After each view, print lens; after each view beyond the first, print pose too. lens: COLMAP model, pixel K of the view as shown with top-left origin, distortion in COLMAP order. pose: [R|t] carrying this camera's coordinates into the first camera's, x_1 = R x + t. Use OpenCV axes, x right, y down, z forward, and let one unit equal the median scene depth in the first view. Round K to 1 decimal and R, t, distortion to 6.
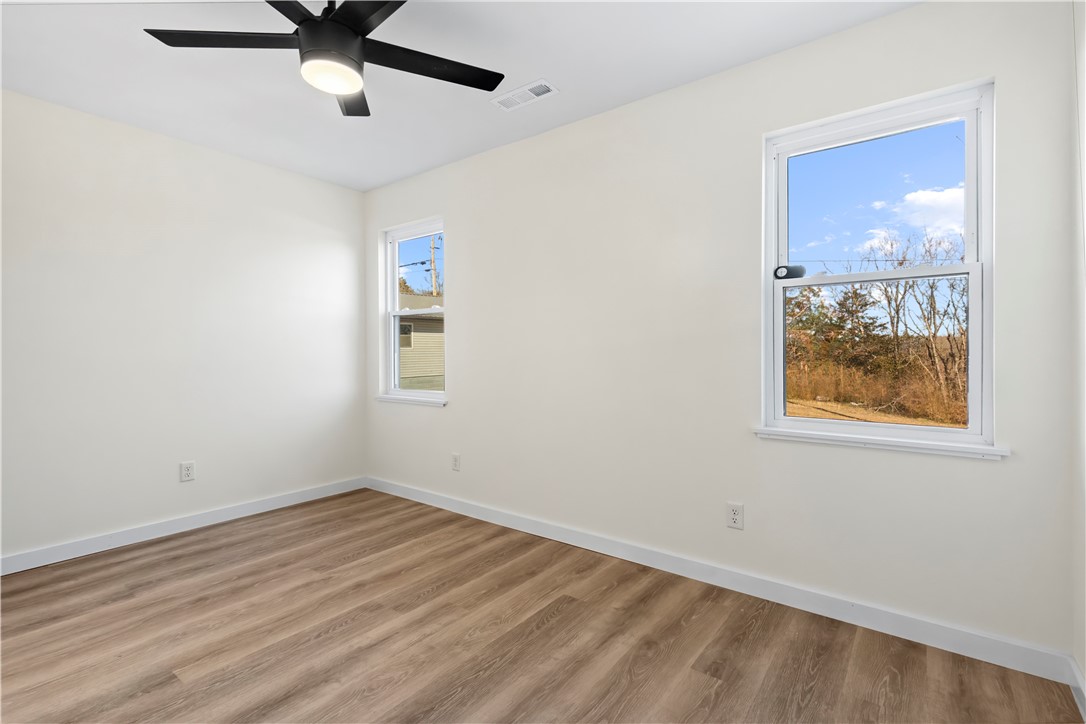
lens RADIAL K [[505.8, 0, 541.7], [0, 505.8, 340.9], [0, 0, 1]] dist [0.004780, 0.000268]
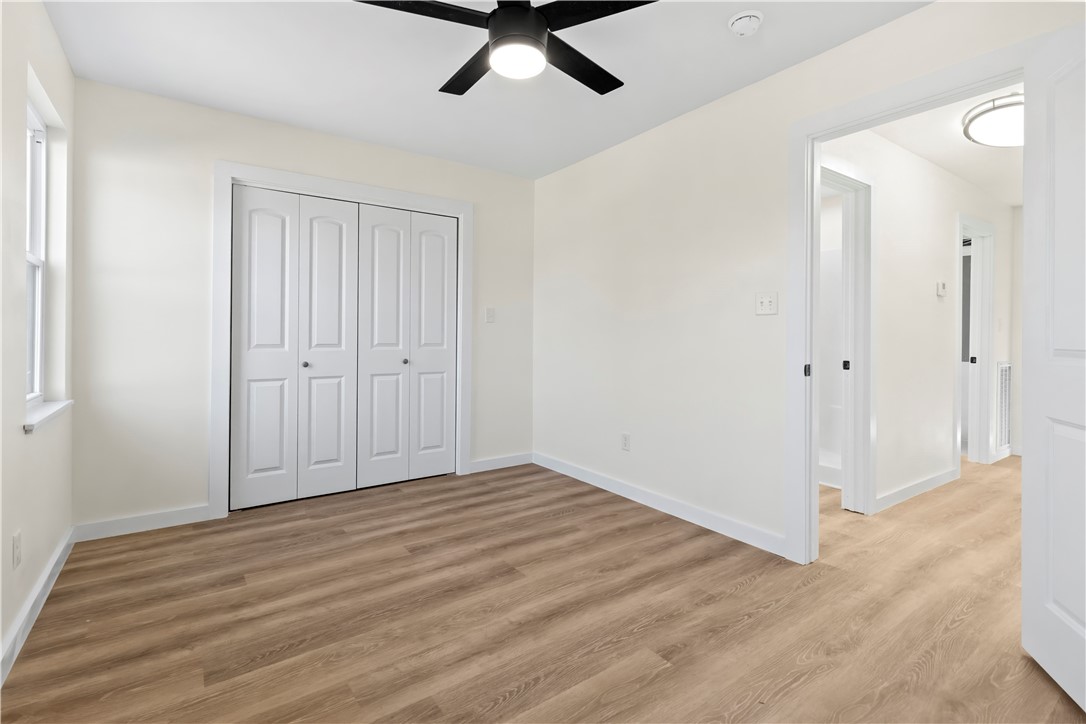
lens RADIAL K [[505.8, 0, 541.7], [0, 505.8, 340.9], [0, 0, 1]] dist [0.004780, 0.000268]
pose [[-0.957673, -0.007745, 0.287754, -0.714503], [-0.011191, 0.999884, -0.010331, 0.045392], [-0.287641, -0.013114, -0.957649, 1.877847]]
